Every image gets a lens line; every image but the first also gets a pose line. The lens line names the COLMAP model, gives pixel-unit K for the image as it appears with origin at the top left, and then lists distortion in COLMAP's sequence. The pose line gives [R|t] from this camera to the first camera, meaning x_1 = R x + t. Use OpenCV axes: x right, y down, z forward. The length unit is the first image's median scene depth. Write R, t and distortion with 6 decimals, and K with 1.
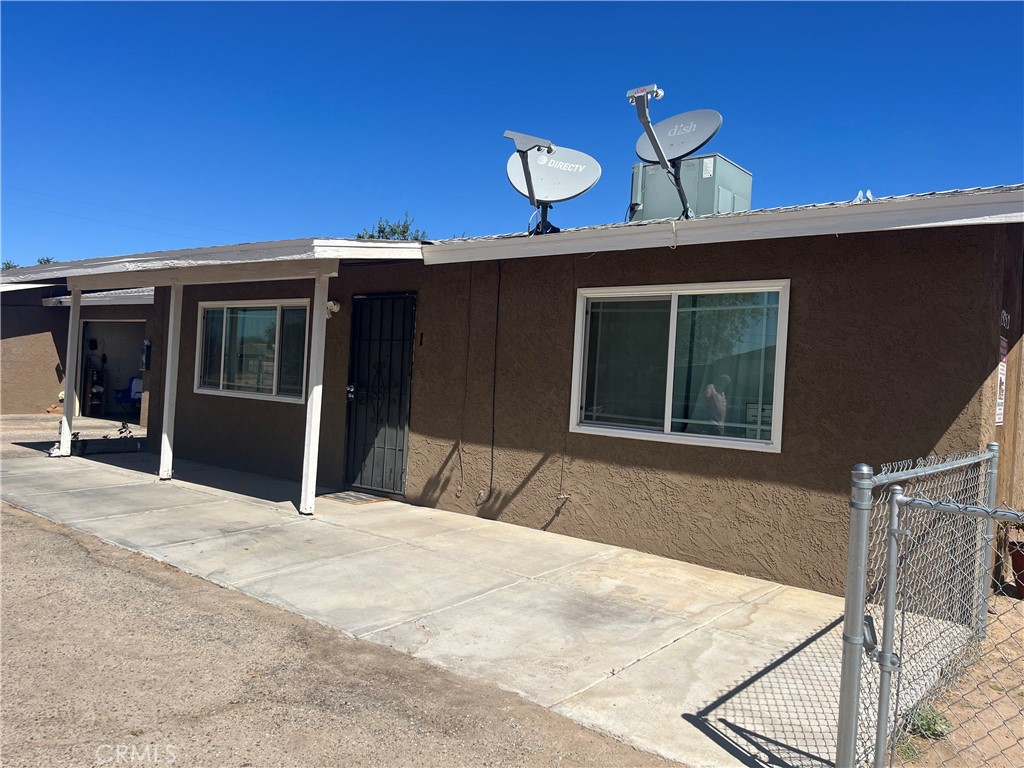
lens RADIAL K [[778.3, 0, 512.0], [0, 778.3, 384.0], [0, 0, 1]] dist [0.068225, -0.108679]
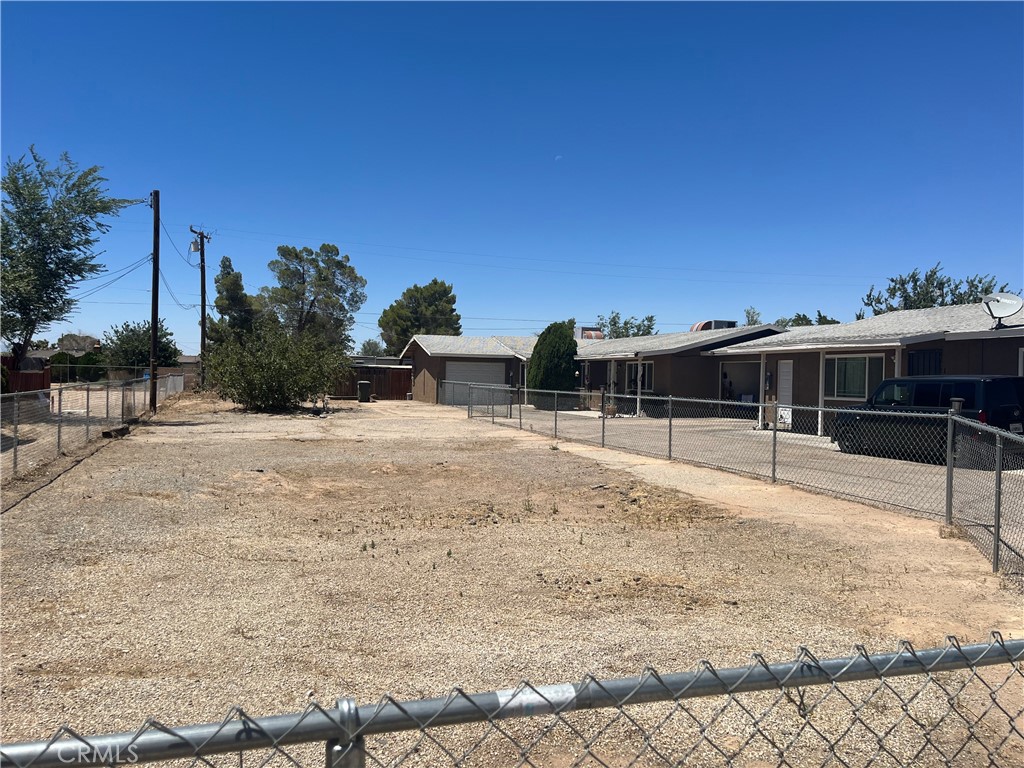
lens RADIAL K [[823.6, 0, 512.0], [0, 823.6, 384.0], [0, 0, 1]] dist [0.024620, -0.002602]
pose [[0.831131, -0.040271, -0.554616, 0.172060], [0.027601, 0.999132, -0.031184, 0.021808], [0.555391, 0.010610, 0.831522, -1.706210]]
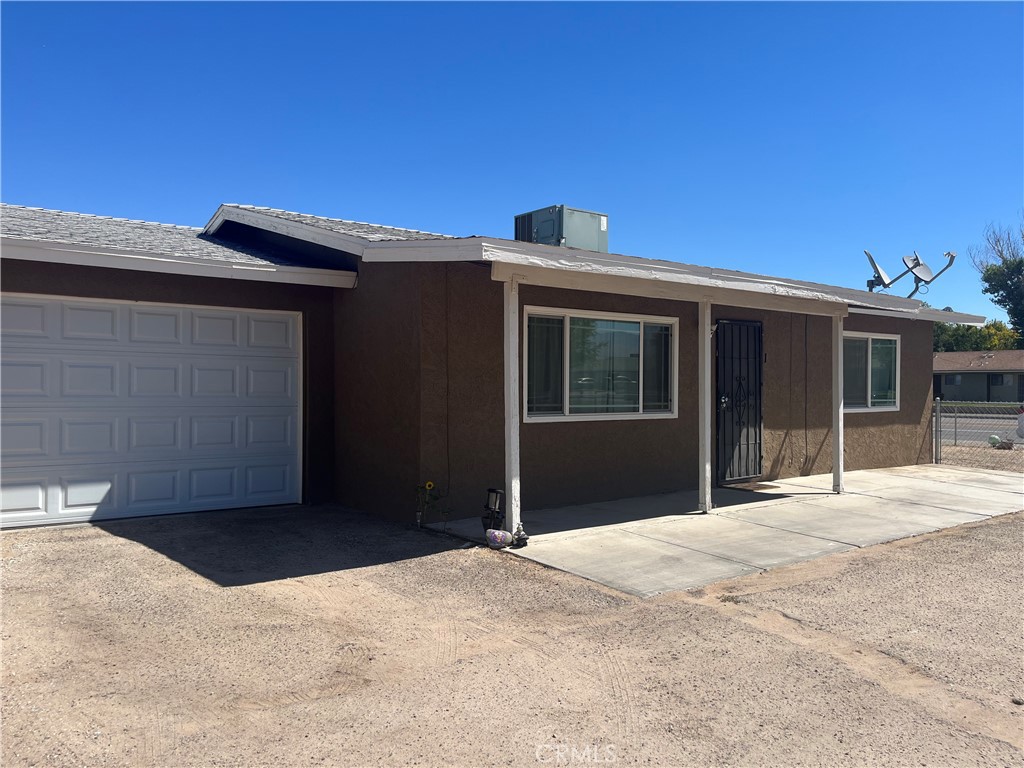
lens RADIAL K [[778.3, 0, 512.0], [0, 778.3, 384.0], [0, 0, 1]] dist [0.068225, -0.108679]
pose [[0.235043, -0.056122, 0.970363, -1.570987], [0.012550, 0.998424, 0.054705, -0.094630], [-0.971904, -0.000680, 0.235376, 1.138749]]
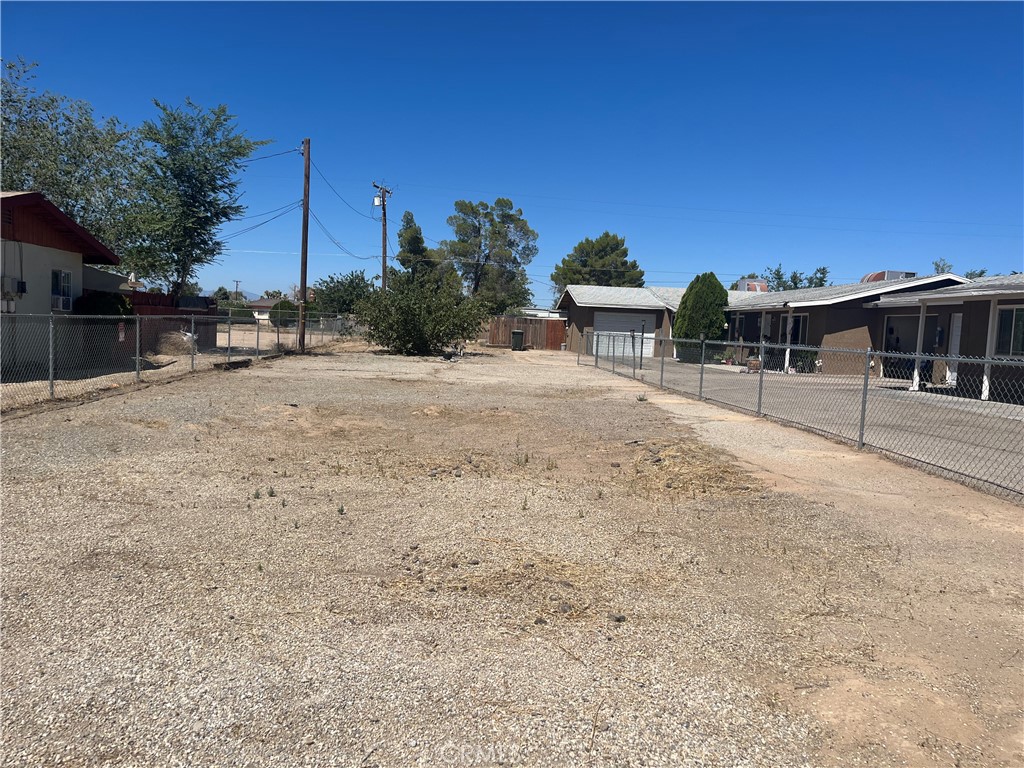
lens RADIAL K [[778.3, 0, 512.0], [0, 778.3, 384.0], [0, 0, 1]] dist [0.068225, -0.108679]
pose [[0.677024, 0.022947, -0.735603, 0.221695], [-0.007467, 0.999677, 0.024313, 0.048305], [0.735923, -0.010968, 0.676976, -1.331546]]
